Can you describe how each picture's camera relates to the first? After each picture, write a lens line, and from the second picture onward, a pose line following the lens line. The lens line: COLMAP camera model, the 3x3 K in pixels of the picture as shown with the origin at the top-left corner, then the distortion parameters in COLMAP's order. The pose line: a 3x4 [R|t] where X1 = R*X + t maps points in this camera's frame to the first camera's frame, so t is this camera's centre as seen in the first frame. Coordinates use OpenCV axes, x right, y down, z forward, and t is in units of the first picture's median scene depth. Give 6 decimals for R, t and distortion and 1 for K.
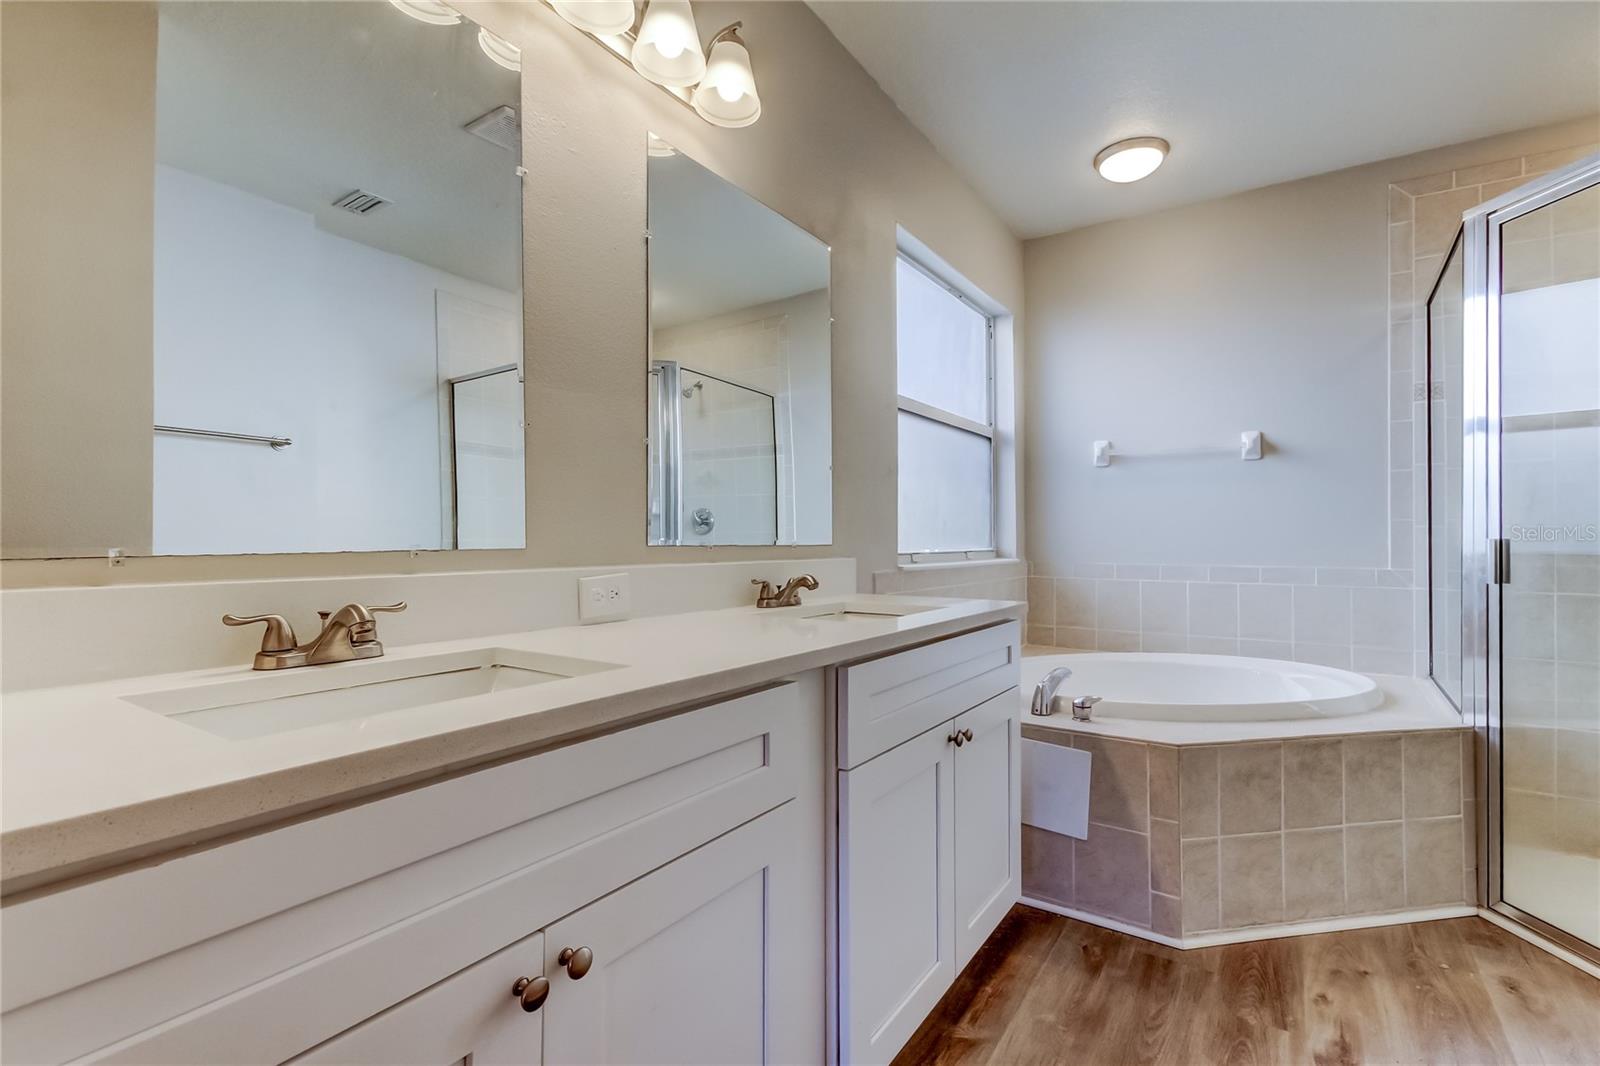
lens RADIAL K [[741.4, 0, 806.3], [0, 741.4, 548.6], [0, 0, 1]] dist [0.012409, -0.000061]
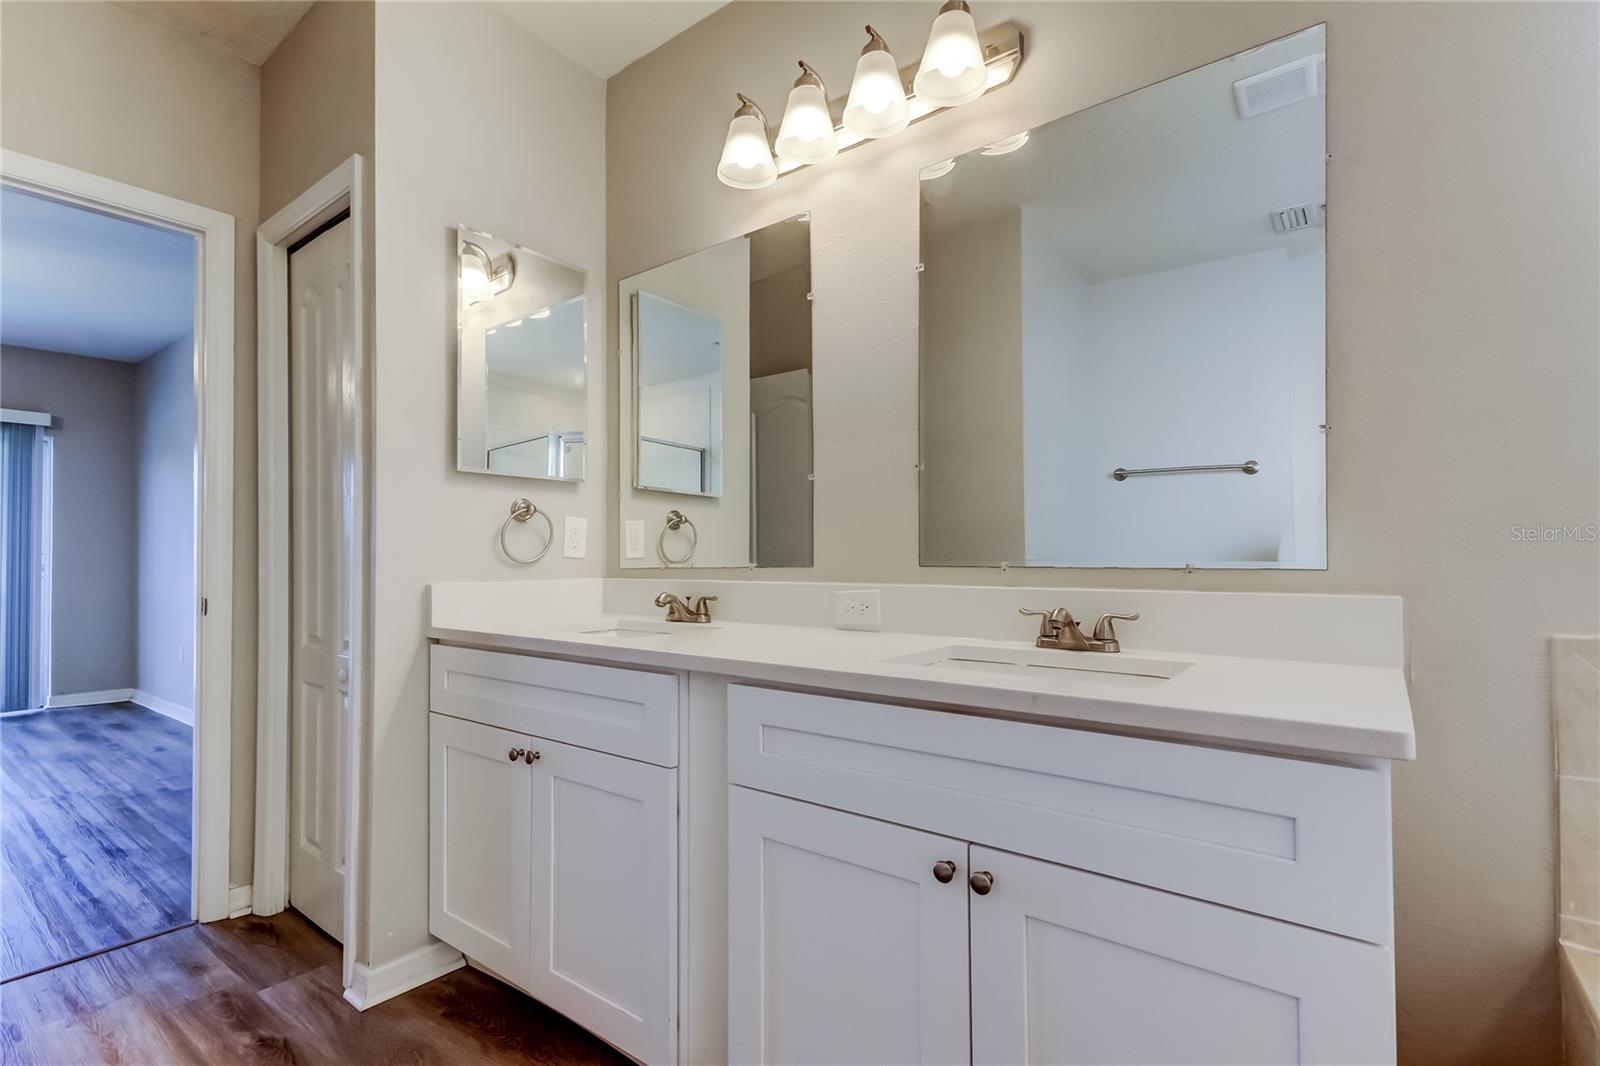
lens RADIAL K [[741.4, 0, 806.3], [0, 741.4, 548.6], [0, 0, 1]] dist [0.012409, -0.000061]
pose [[-0.064294, -0.012031, -0.997859, 0.886600], [-0.008649, 0.999896, -0.011498, -0.015615], [0.997894, 0.007892, -0.064391, 0.972361]]
